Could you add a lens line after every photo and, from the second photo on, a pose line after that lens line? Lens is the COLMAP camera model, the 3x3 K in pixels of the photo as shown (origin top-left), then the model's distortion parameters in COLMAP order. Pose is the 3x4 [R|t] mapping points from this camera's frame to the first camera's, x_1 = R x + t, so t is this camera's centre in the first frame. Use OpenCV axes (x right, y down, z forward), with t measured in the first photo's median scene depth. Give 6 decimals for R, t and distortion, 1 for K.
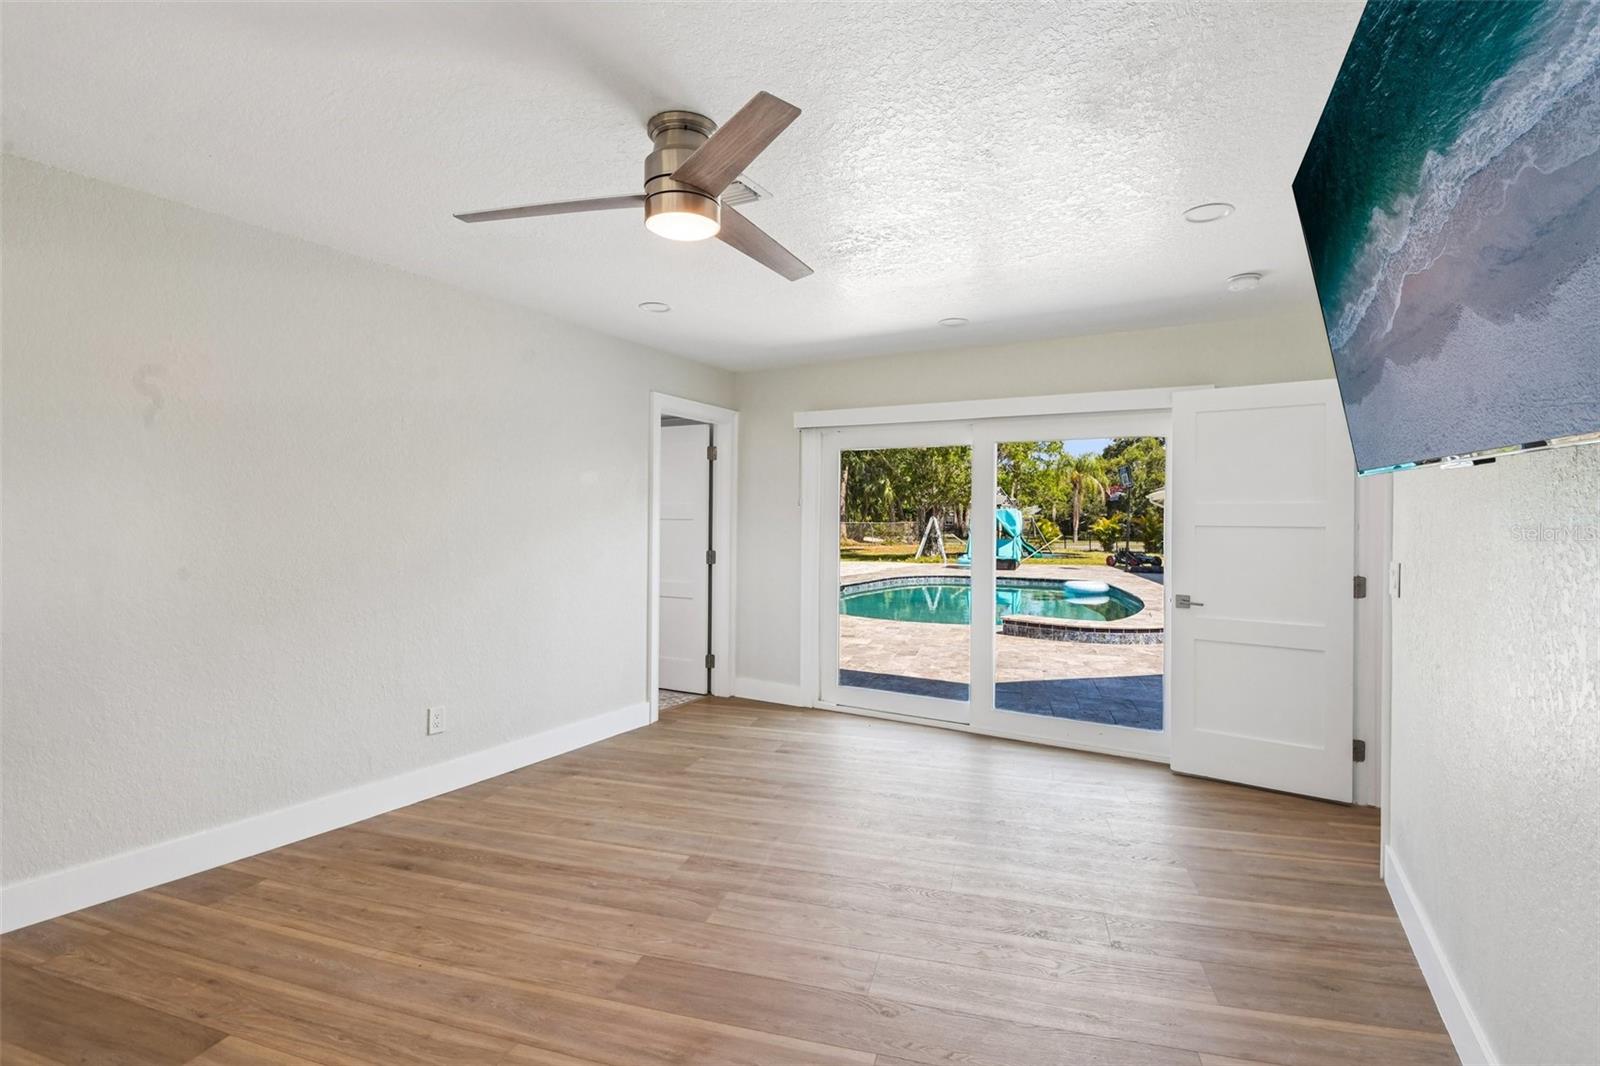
lens RADIAL K [[739.1, 0, 800.0], [0, 739.1, 533.0], [0, 0, 1]] dist [-0.038668, 0.000555]
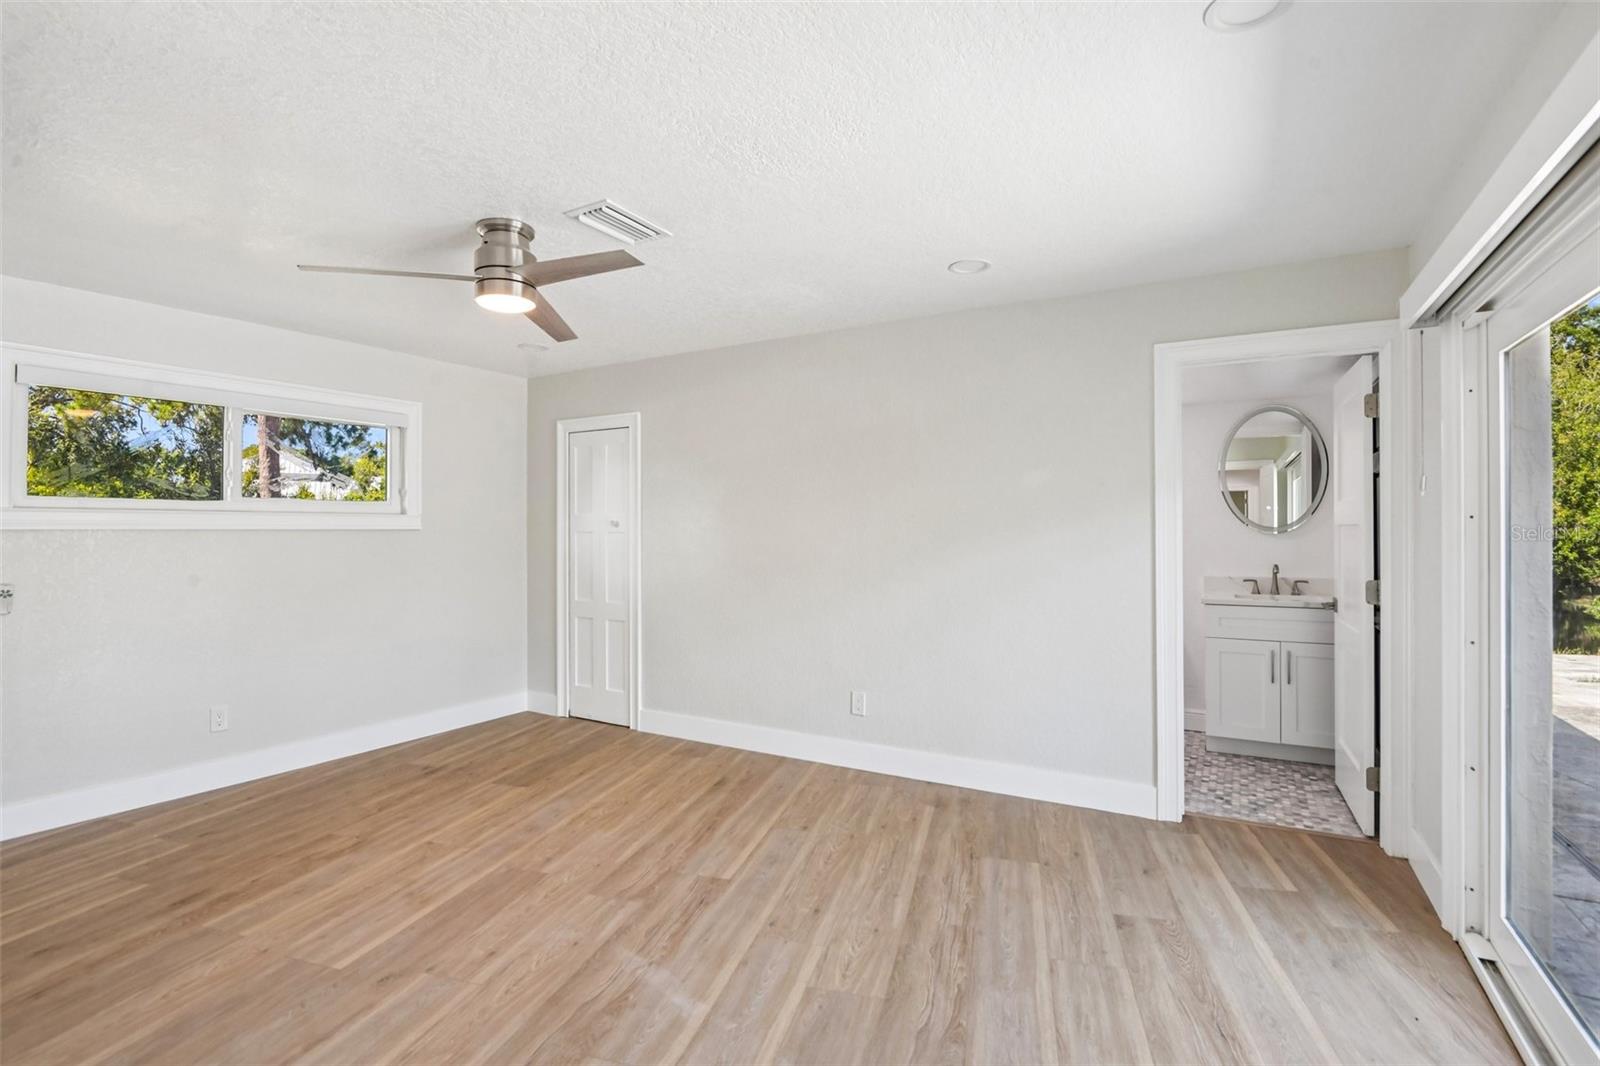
lens RADIAL K [[750.3, 0, 800.0], [0, 750.3, 533.0], [0, 0, 1]] dist [0.017075, 0.000088]
pose [[0.005179, -0.003691, -0.999980, 0.829329], [-0.005115, 0.999980, -0.003718, -0.013298], [0.999974, 0.005134, 0.005160, 1.064401]]
